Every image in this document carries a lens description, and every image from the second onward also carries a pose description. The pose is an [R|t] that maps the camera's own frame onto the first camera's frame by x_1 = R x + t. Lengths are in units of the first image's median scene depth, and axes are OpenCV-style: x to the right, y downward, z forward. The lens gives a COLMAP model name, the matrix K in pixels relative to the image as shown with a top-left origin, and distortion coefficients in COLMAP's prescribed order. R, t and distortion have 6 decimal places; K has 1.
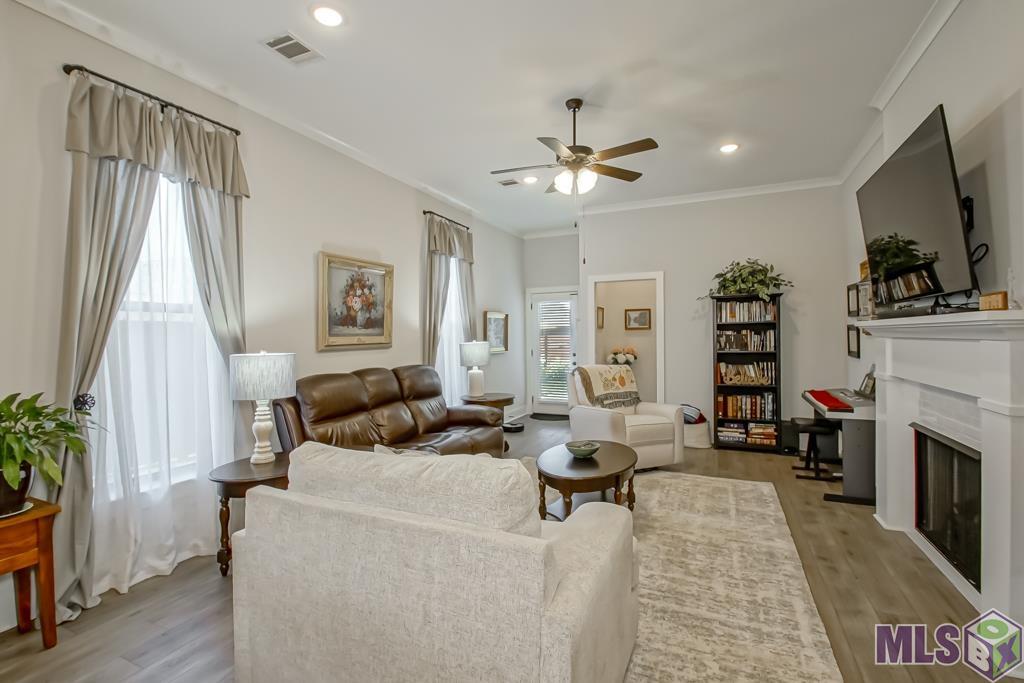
lens RADIAL K [[468.5, 0, 499.9], [0, 468.5, 330.8], [0, 0, 1]] dist [-0.004430, -0.004832]
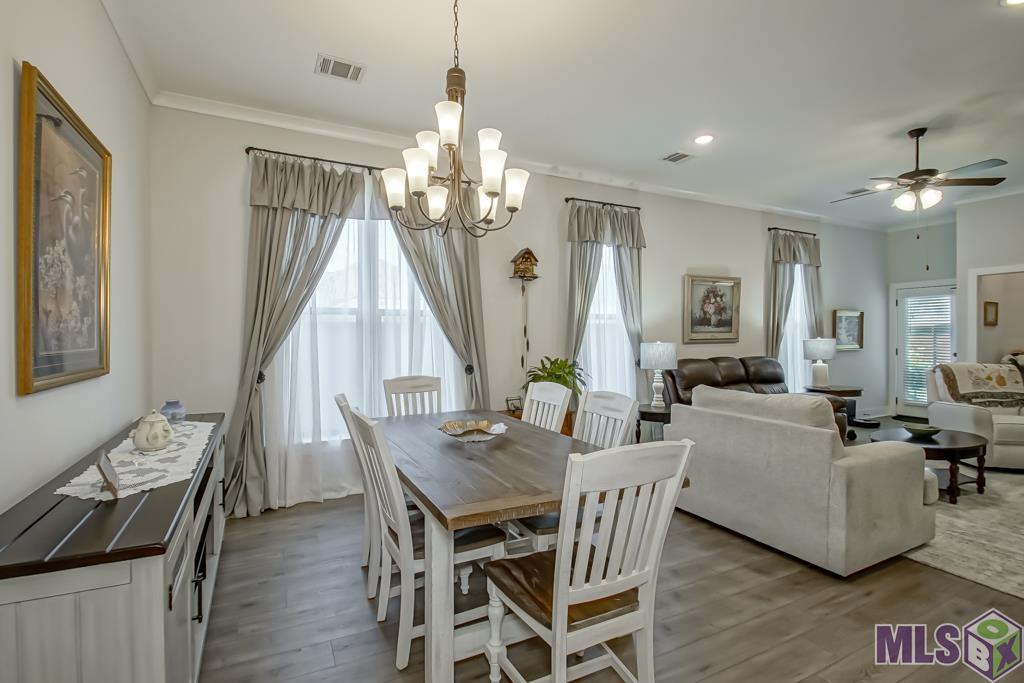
lens RADIAL K [[468.5, 0, 487.9], [0, 468.5, 341.5], [0, 0, 1]] dist [-0.004430, -0.004832]
pose [[0.765528, 0.014662, -0.643236, 0.068809], [0.003108, 0.999644, 0.026484, -0.001729], [0.643395, -0.022273, 0.765210, -0.434136]]
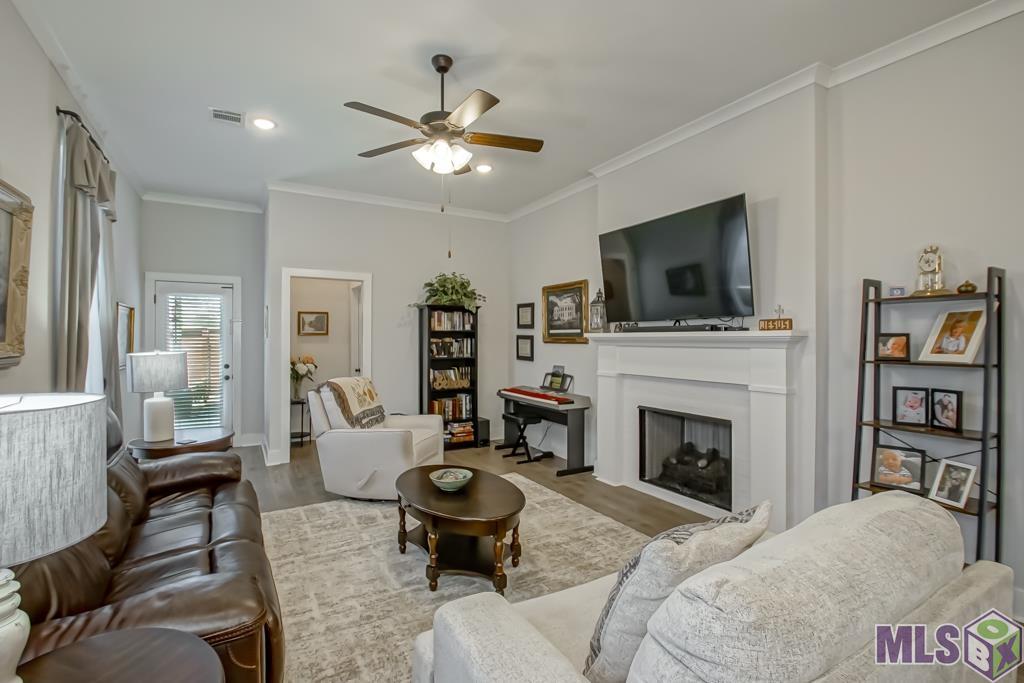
lens RADIAL K [[468.5, 0, 488.5], [0, 468.5, 338.0], [0, 0, 1]] dist [-0.004430, -0.004832]
pose [[0.592410, 0.011820, 0.805550, -0.338612], [-0.015201, 0.999878, -0.003493, 0.001362], [-0.805493, -0.010176, 0.592518, 0.334300]]
